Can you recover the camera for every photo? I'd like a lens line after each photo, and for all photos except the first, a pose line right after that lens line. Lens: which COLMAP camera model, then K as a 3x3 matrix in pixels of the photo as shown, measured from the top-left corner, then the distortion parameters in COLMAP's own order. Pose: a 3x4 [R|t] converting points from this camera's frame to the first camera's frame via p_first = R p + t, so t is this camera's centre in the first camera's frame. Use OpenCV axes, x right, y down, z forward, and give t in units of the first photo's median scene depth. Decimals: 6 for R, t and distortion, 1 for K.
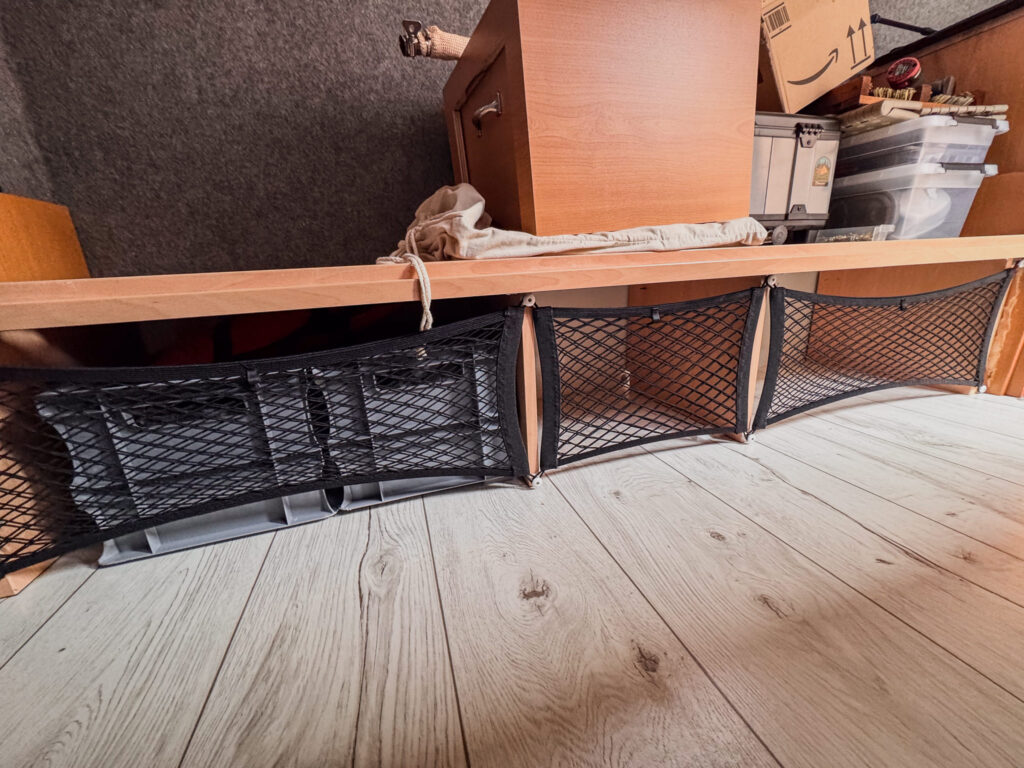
lens RADIAL K [[402.8, 0, 512.0], [0, 402.8, 384.0], [0, 0, 1]] dist [-0.004174, -0.000137]
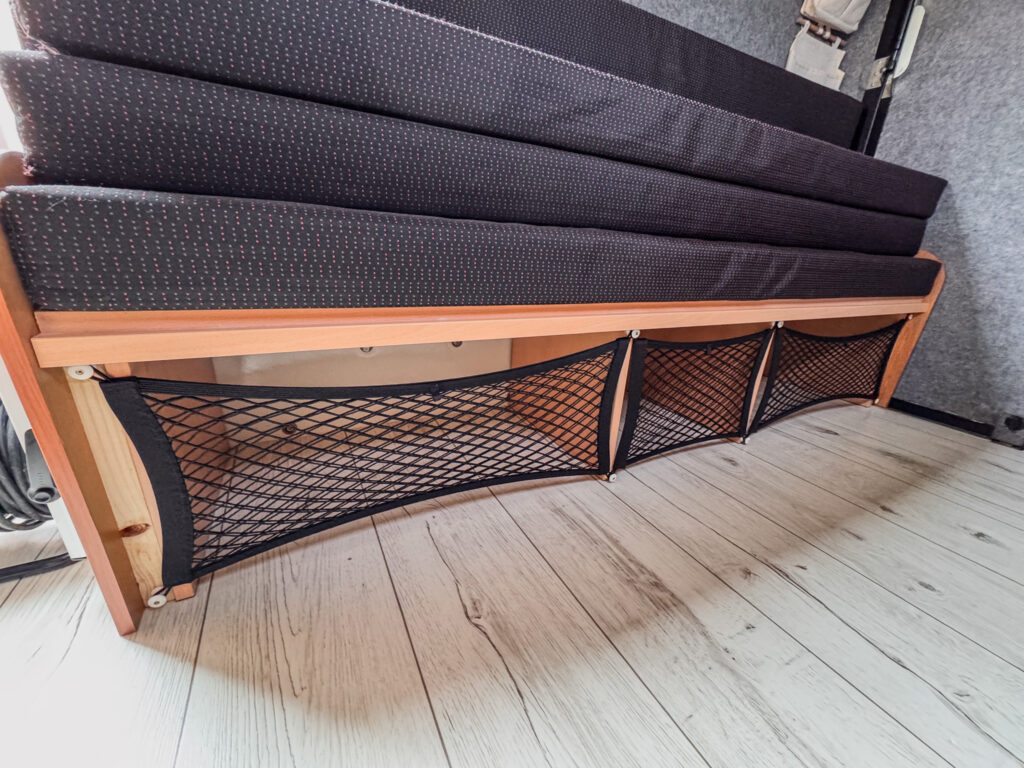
lens RADIAL K [[402.8, 0, 512.0], [0, 402.8, 384.0], [0, 0, 1]] dist [-0.004174, -0.000137]
pose [[-0.981811, 0.065159, -0.178329, 1.977009], [-0.052108, 0.810718, 0.583113, -0.740607], [0.182570, 0.581799, -0.792577, 1.460233]]
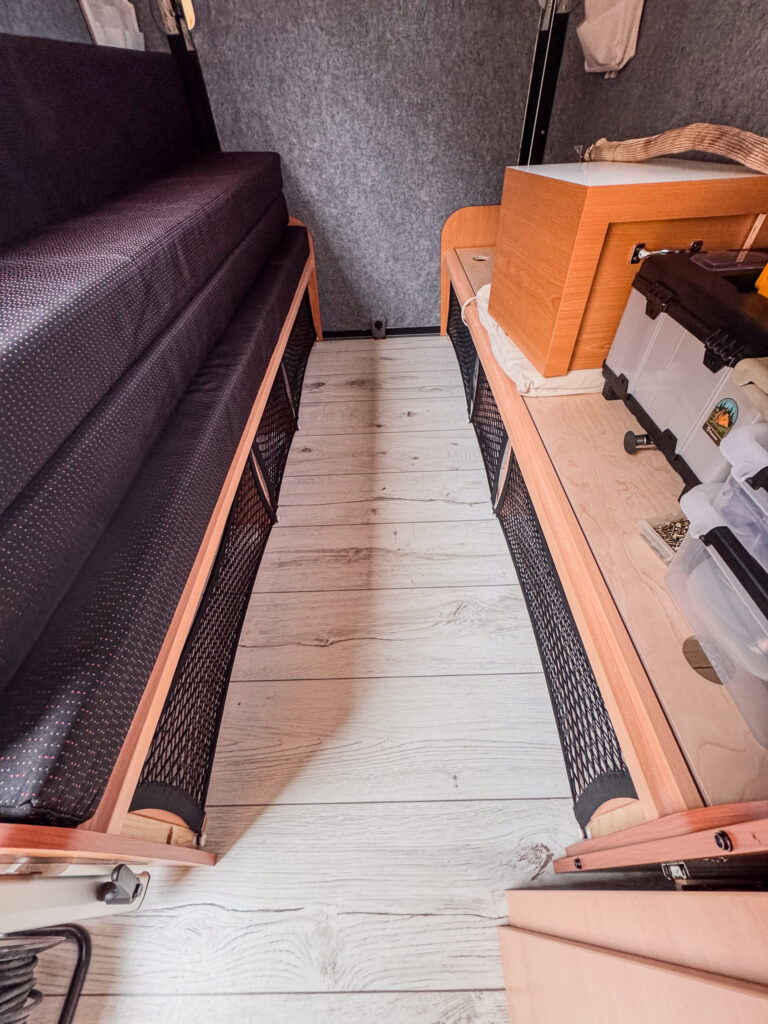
lens RADIAL K [[402.8, 0, 384.0], [0, 402.8, 512.0], [0, 0, 1]] dist [-0.004174, -0.000137]
pose [[-0.279641, 0.747703, -0.602279, 2.509065], [-0.207520, 0.565407, 0.798280, -1.500181], [0.937409, 0.348217, -0.002947, 1.018761]]
